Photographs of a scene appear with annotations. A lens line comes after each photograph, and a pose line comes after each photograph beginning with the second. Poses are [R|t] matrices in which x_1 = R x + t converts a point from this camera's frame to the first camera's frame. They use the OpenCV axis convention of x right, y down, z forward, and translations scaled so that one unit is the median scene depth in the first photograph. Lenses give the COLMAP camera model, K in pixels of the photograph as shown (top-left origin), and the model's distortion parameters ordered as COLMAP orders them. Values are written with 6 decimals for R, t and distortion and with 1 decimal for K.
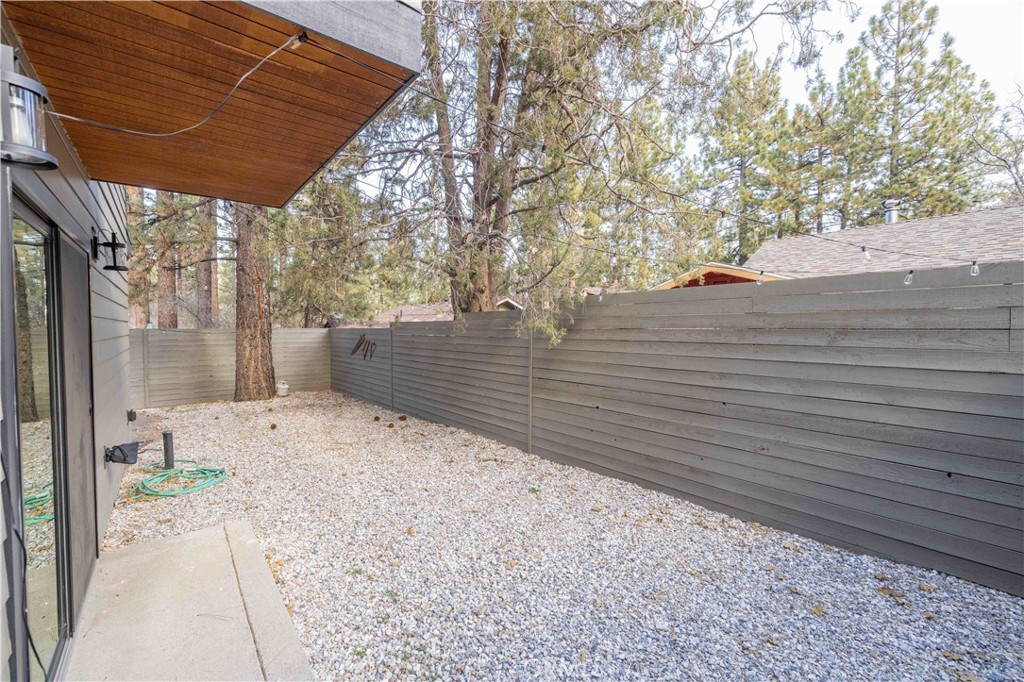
lens RADIAL K [[440.2, 0, 512.1], [0, 440.2, 340.6], [0, 0, 1]] dist [-0.001723, 0.001218]
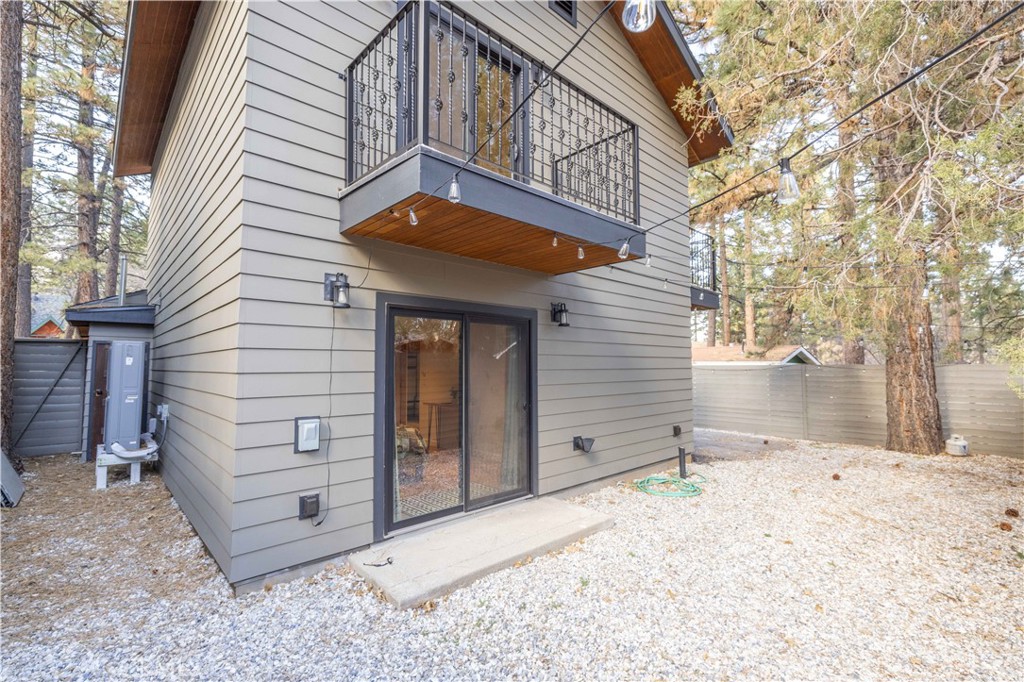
lens RADIAL K [[440.2, 0, 490.0], [0, 440.2, 348.4], [0, 0, 1]] dist [-0.001723, 0.001218]
pose [[0.050221, -0.035233, -0.998116, 0.198687], [-0.030860, 0.998846, -0.036812, -0.002893], [0.998261, 0.032650, 0.049076, 0.182859]]
